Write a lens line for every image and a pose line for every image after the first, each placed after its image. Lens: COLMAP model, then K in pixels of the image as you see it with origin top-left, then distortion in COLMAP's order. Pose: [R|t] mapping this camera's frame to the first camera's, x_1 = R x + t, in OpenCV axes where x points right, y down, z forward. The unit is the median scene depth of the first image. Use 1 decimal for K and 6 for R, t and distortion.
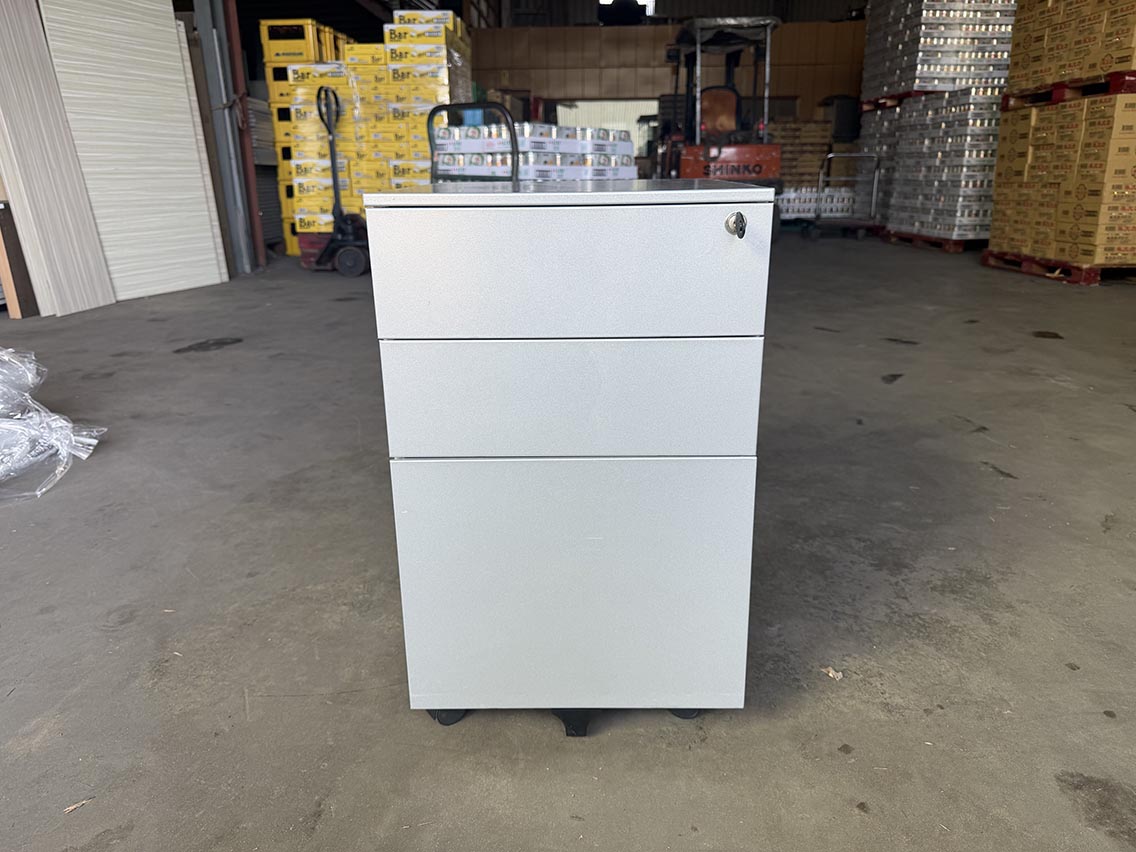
lens RADIAL K [[806.5, 0, 571.4], [0, 806.5, 428.0], [0, 0, 1]] dist [0.013007, -0.021043]
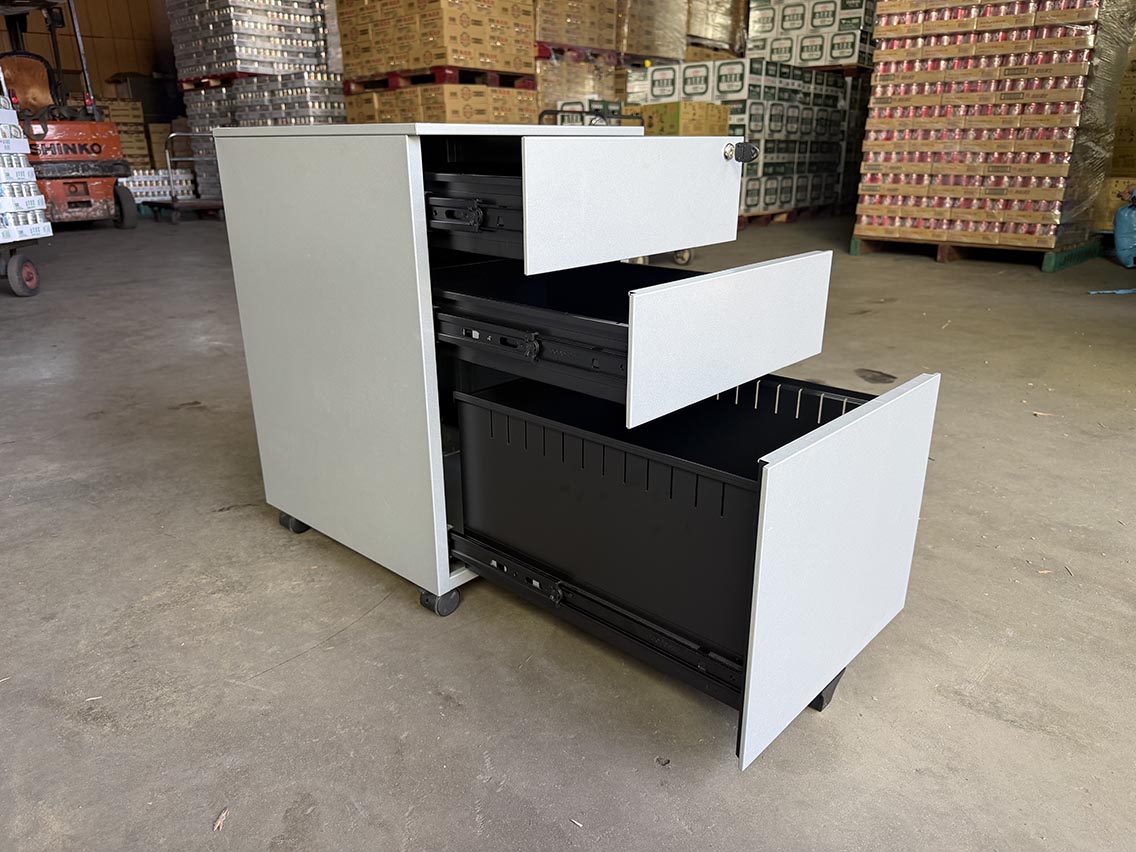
lens RADIAL K [[806.5, 0, 570.0], [0, 806.5, 425.4], [0, 0, 1]] dist [0.013007, -0.021043]
pose [[0.692602, -0.233800, 0.682378, -0.127732], [0.224513, 0.968896, 0.104091, 0.006636], [-0.685490, 0.081109, 0.723550, 0.009870]]
